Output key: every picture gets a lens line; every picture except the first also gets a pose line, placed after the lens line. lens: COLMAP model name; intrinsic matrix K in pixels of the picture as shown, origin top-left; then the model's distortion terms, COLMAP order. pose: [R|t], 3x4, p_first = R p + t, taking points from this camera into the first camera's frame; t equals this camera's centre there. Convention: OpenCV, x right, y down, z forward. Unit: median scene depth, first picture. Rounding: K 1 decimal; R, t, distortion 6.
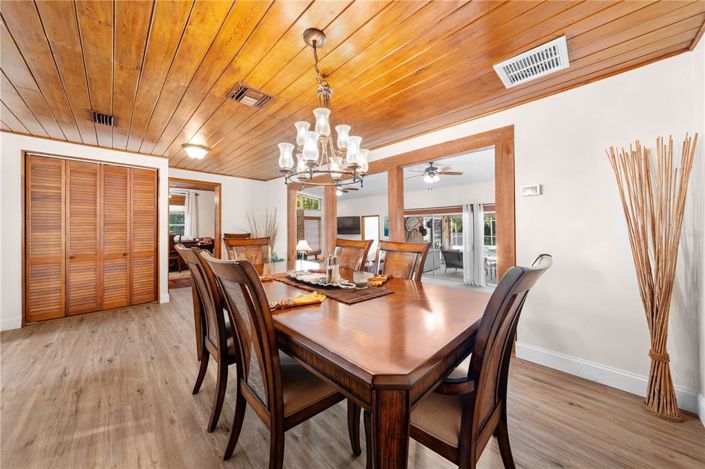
lens RADIAL K [[242.7, 0, 350.2], [0, 242.7, 230.1], [0, 0, 1]] dist [-0.005930, -0.000109]
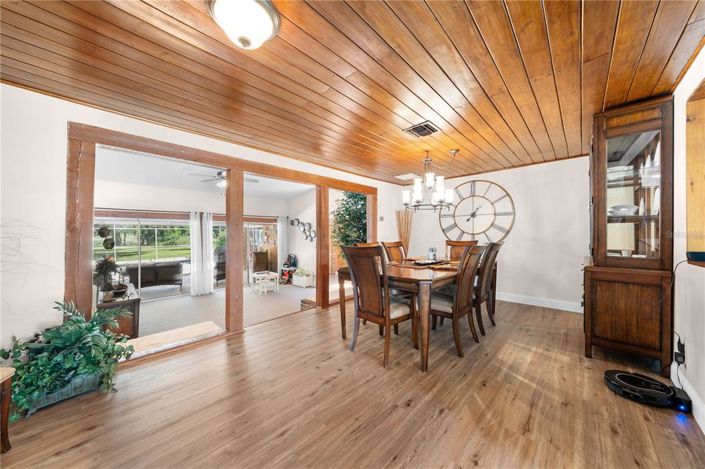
lens RADIAL K [[242.7, 0, 350.6], [0, 242.7, 235.7], [0, 0, 1]] dist [-0.005930, -0.000109]
pose [[-0.025024, 0.004634, 0.999676, -1.718533], [0.010289, 0.999937, -0.004378, -0.005065], [-0.999634, 0.010176, -0.025071, 1.428093]]
